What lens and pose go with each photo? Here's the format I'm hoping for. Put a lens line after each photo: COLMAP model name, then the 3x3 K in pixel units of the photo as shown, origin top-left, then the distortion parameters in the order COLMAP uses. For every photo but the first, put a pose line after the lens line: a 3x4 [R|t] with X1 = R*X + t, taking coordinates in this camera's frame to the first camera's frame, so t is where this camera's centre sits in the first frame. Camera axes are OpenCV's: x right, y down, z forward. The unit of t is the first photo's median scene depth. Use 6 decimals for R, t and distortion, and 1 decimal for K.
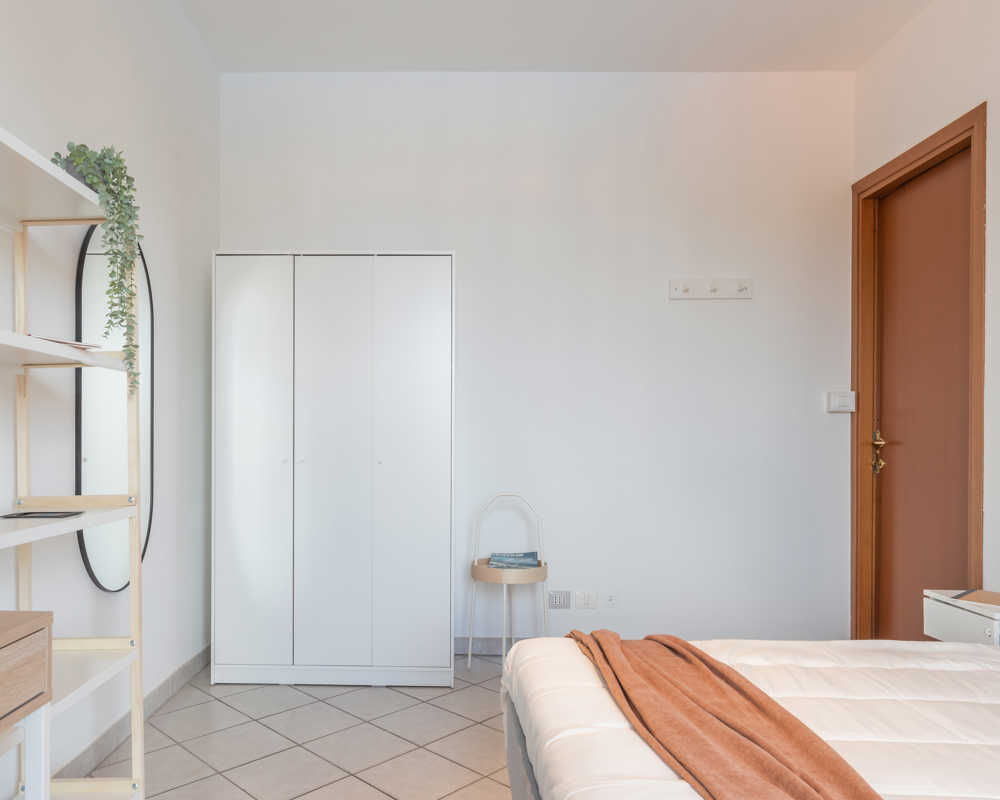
lens RADIAL K [[680.8, 0, 471.8], [0, 680.8, 458.2], [0, 0, 1]] dist [-0.007317, 0.014932]
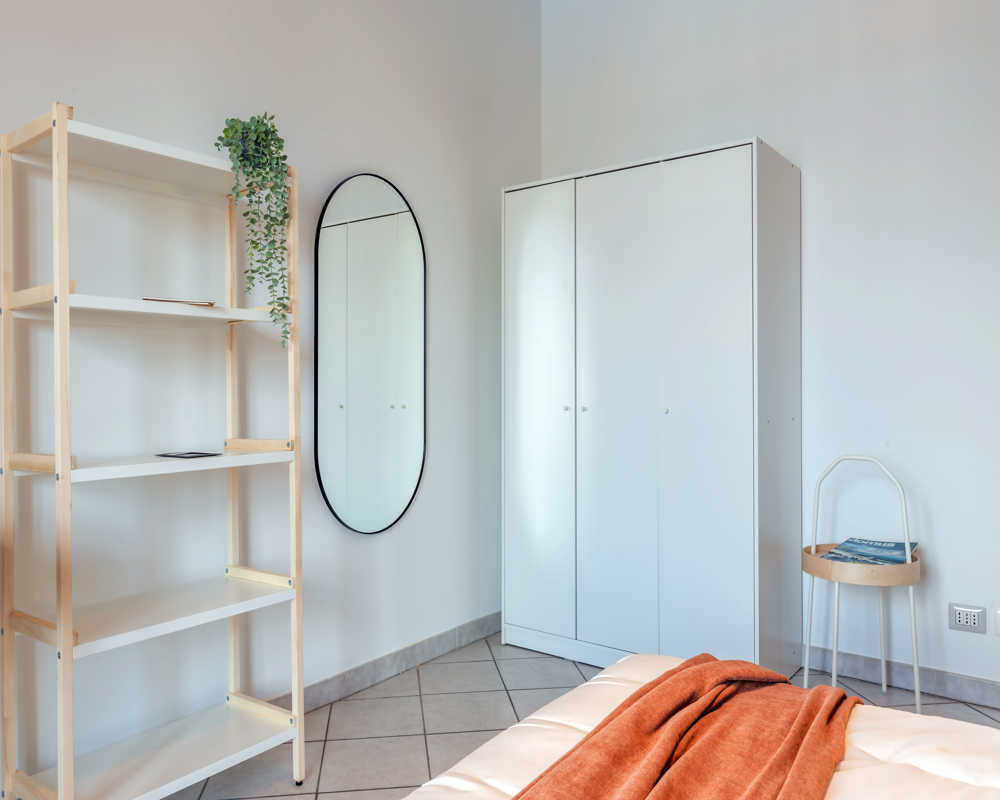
lens RADIAL K [[767.1, 0, 499.2], [0, 767.1, 396.0], [0, 0, 1]] dist [0.040515, -0.000541]
pose [[0.805976, -0.003062, -0.591940, 0.258150], [-0.005607, 0.999902, -0.012807, 0.000194], [0.591921, 0.013641, 0.805880, 0.128917]]
